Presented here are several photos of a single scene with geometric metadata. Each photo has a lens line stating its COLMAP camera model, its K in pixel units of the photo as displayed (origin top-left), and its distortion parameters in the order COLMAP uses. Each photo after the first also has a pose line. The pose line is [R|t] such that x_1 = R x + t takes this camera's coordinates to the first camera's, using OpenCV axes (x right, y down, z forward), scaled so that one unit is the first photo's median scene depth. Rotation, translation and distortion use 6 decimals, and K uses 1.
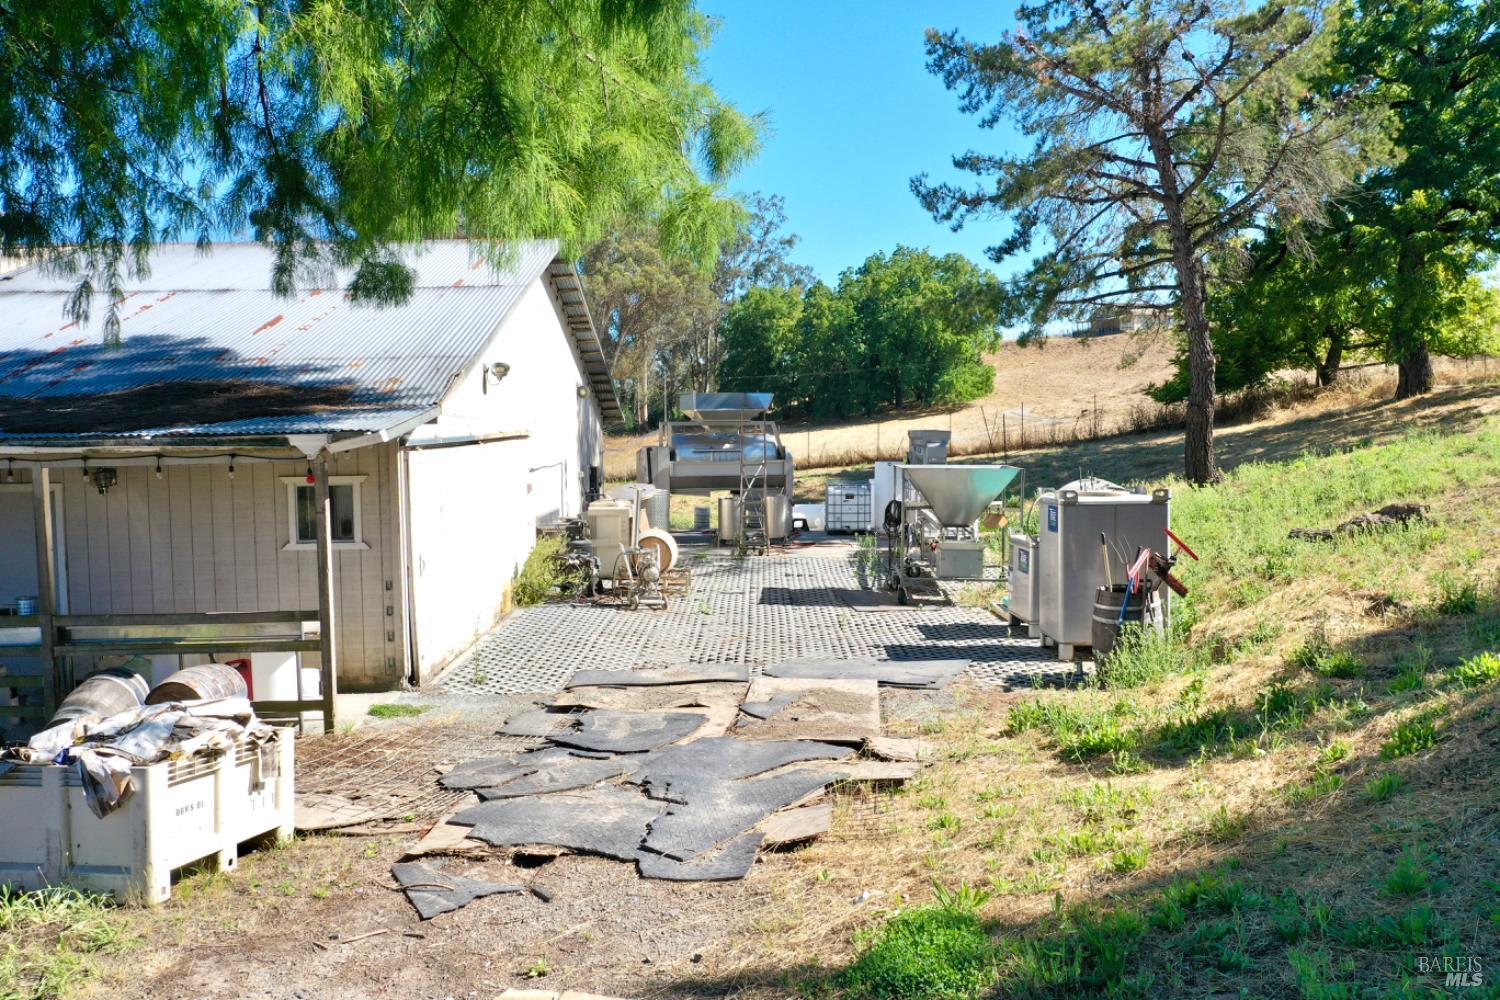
lens RADIAL K [[1183.8, 0, 751.3], [0, 1183.8, 492.1], [0, 0, 1]] dist [0.002440, -0.010932]
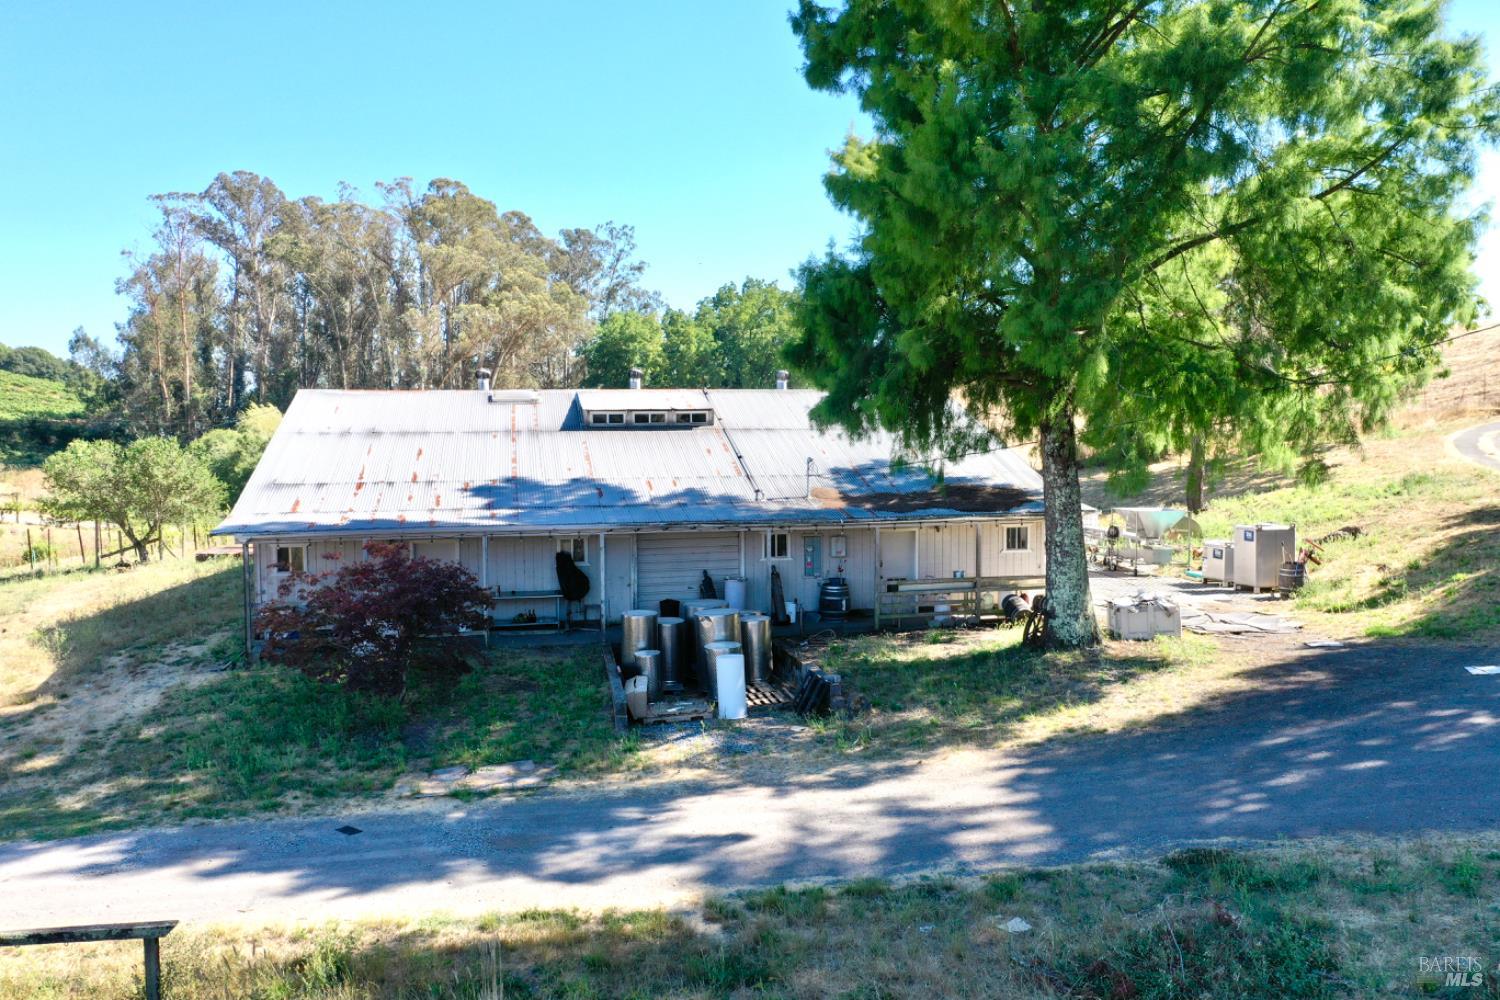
lens RADIAL K [[1183.8, 0, 751.3], [0, 1183.8, 492.1], [0, 0, 1]] dist [0.002440, -0.010932]
pose [[0.981744, -0.003851, 0.190170, -0.910048], [0.004722, 0.999980, -0.004127, -0.047535], [-0.190150, 0.004949, 0.981743, -0.902490]]
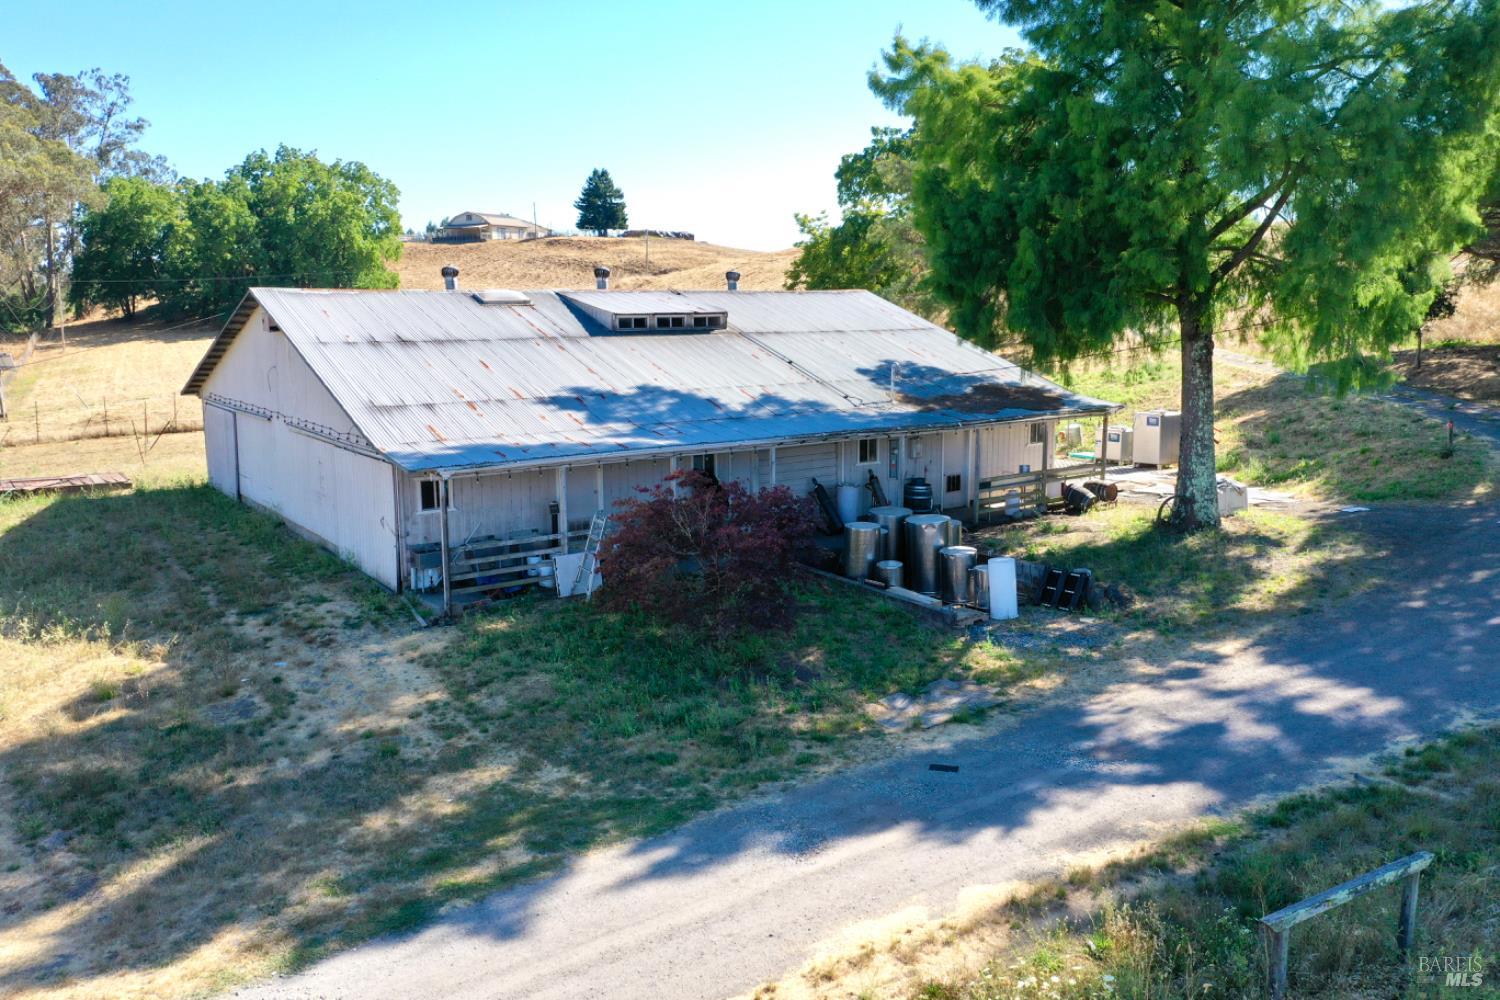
lens RADIAL K [[1183.8, 0, 751.3], [0, 1183.8, 492.1], [0, 0, 1]] dist [0.002440, -0.010932]
pose [[0.814088, -0.081528, 0.574991, -1.644020], [0.028367, 0.994497, 0.100849, -0.093143], [-0.580049, -0.065789, 0.811921, -0.581030]]
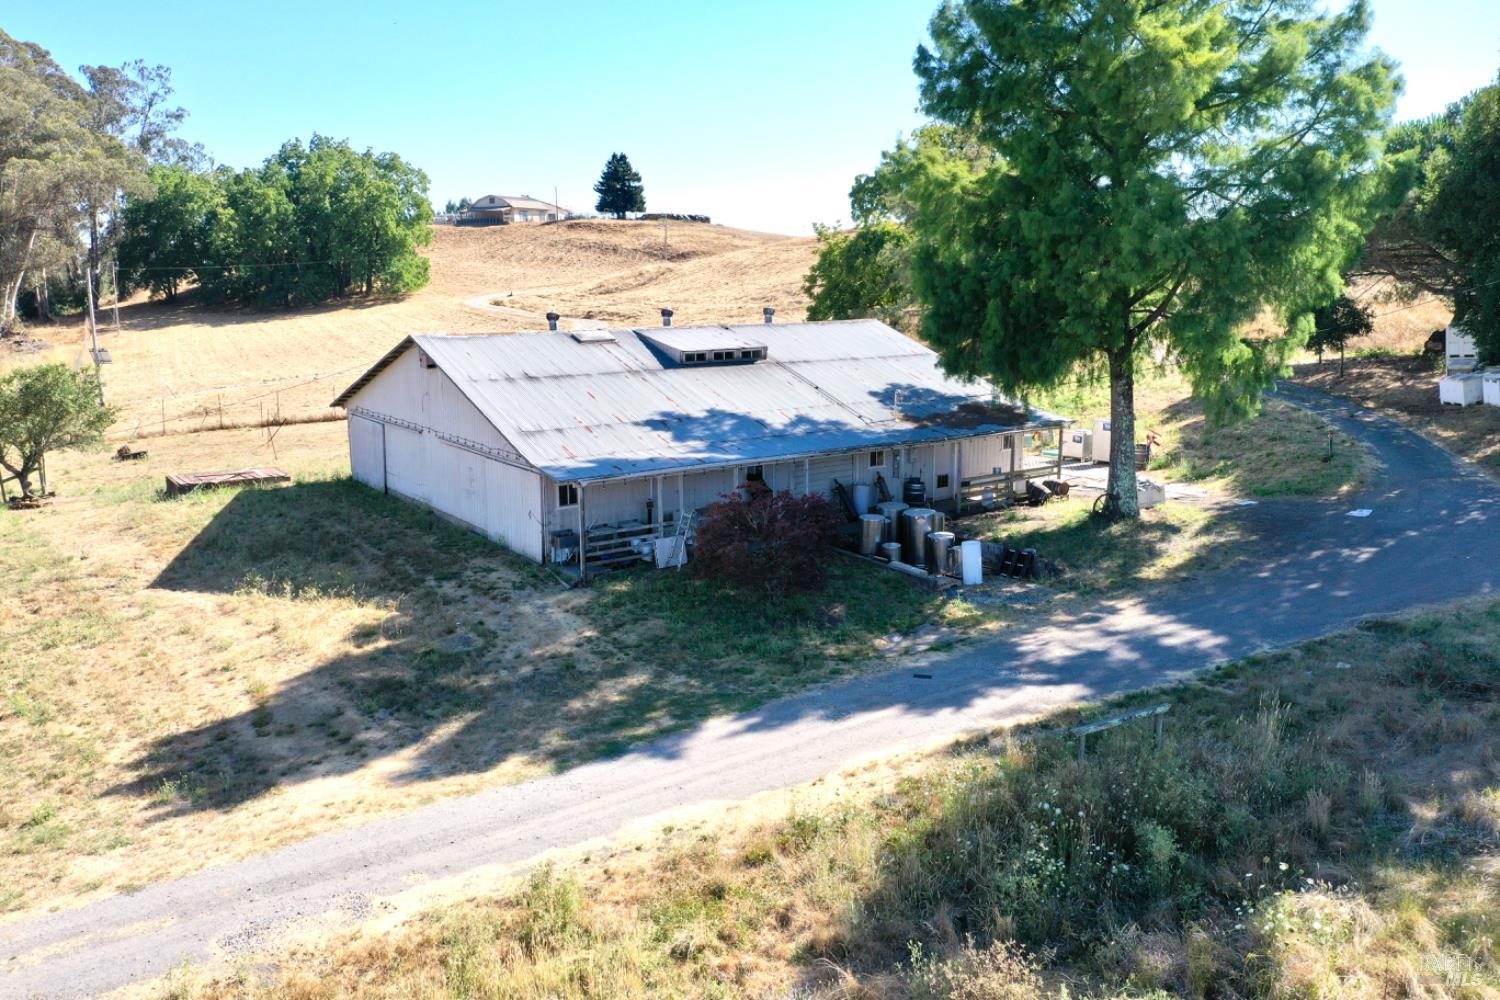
lens RADIAL K [[1183.8, 0, 751.3], [0, 1183.8, 492.1], [0, 0, 1]] dist [0.002440, -0.010932]
pose [[0.818842, -0.094025, 0.566266, -1.974536], [0.027488, 0.991785, 0.124930, -0.192174], [-0.573361, -0.086732, 0.814699, -0.966320]]
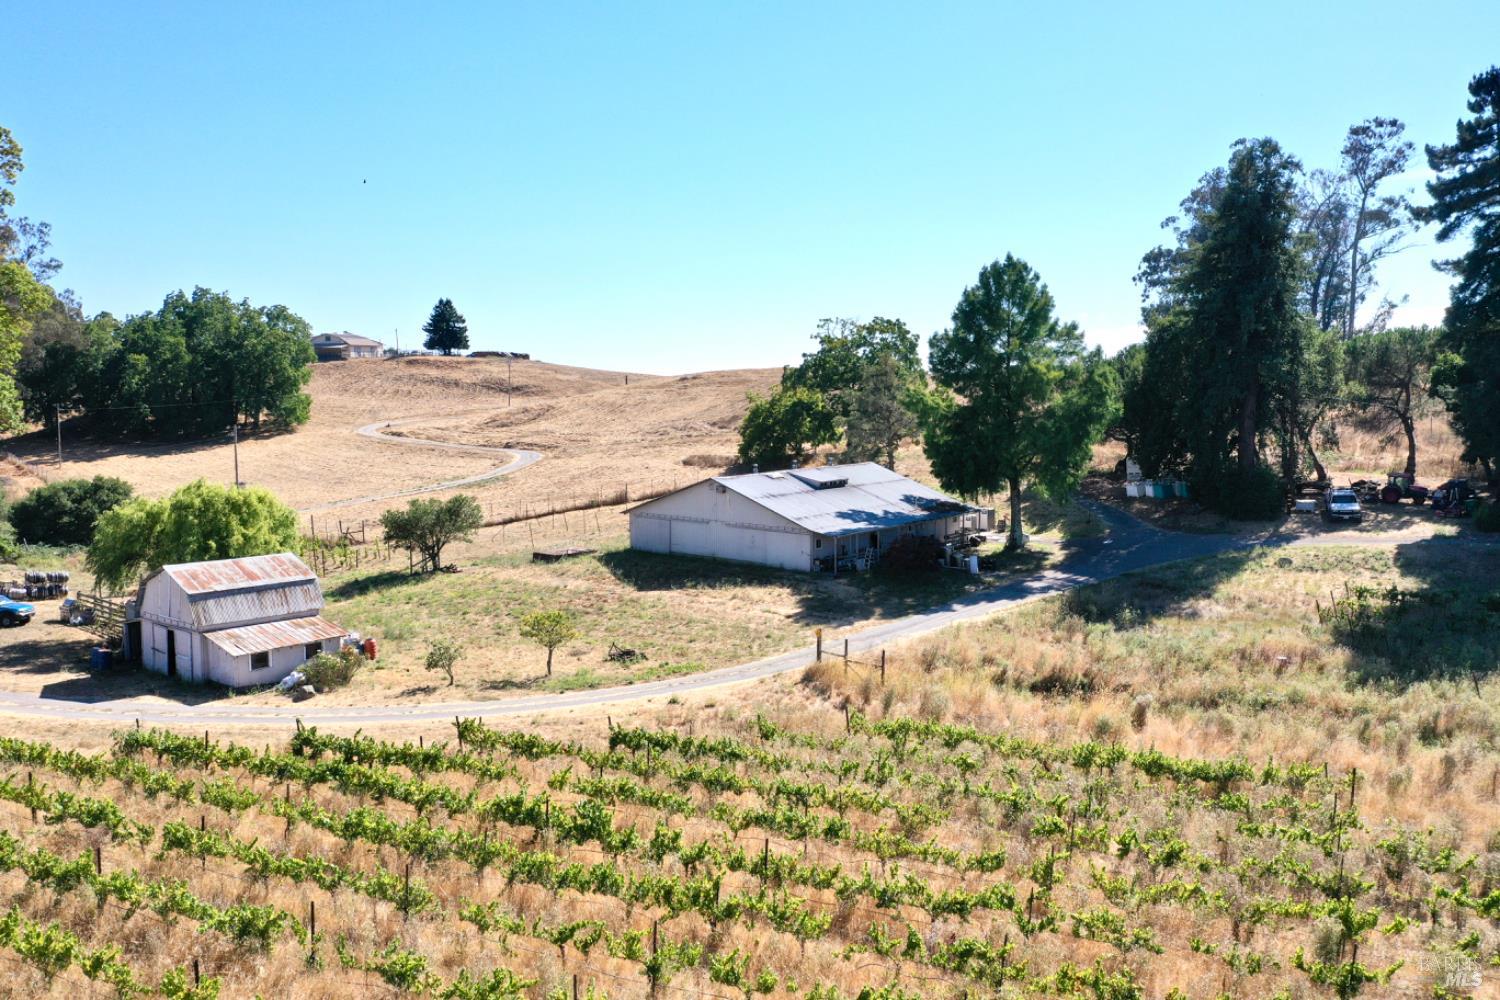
lens RADIAL K [[1183.8, 0, 751.3], [0, 1183.8, 492.1], [0, 0, 1]] dist [0.002440, -0.010932]
pose [[0.652707, -0.061900, 0.755077, -4.609398], [0.044098, 0.998071, 0.043700, -0.361585], [-0.756325, 0.004775, 0.654178, -2.003289]]
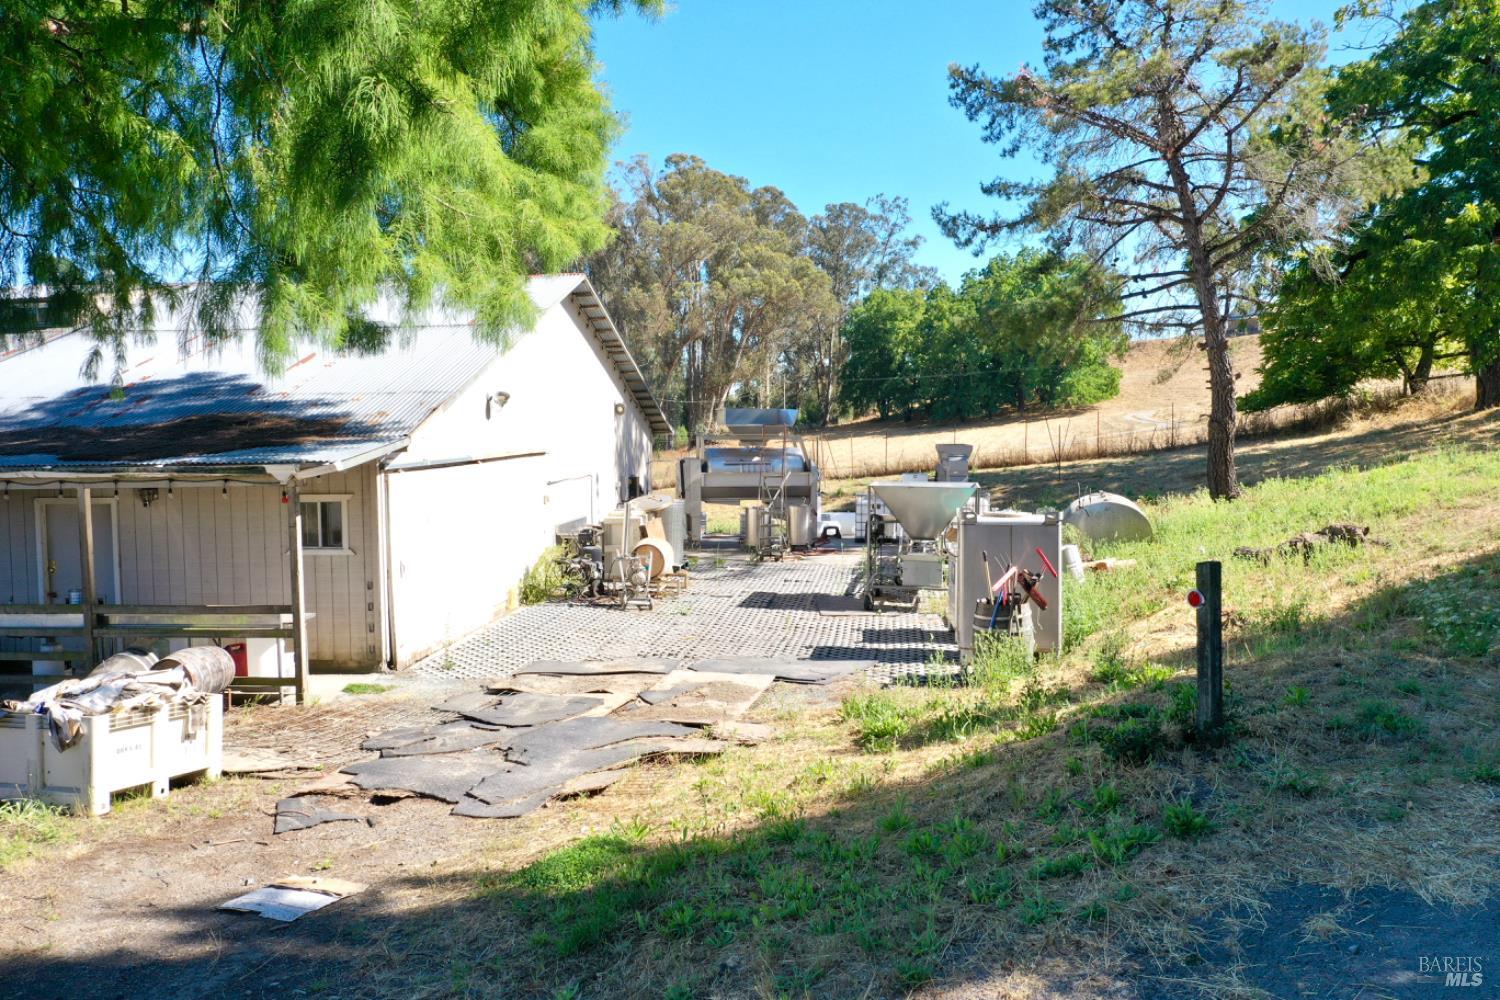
lens RADIAL K [[1183.8, 0, 751.3], [0, 1183.8, 492.1], [0, 0, 1]] dist [0.002440, -0.010932]
pose [[0.993515, 0.010841, -0.113185, 0.139443], [-0.010776, 0.999941, 0.001178, -0.014092], [0.113191, 0.000049, 0.993573, -0.099379]]
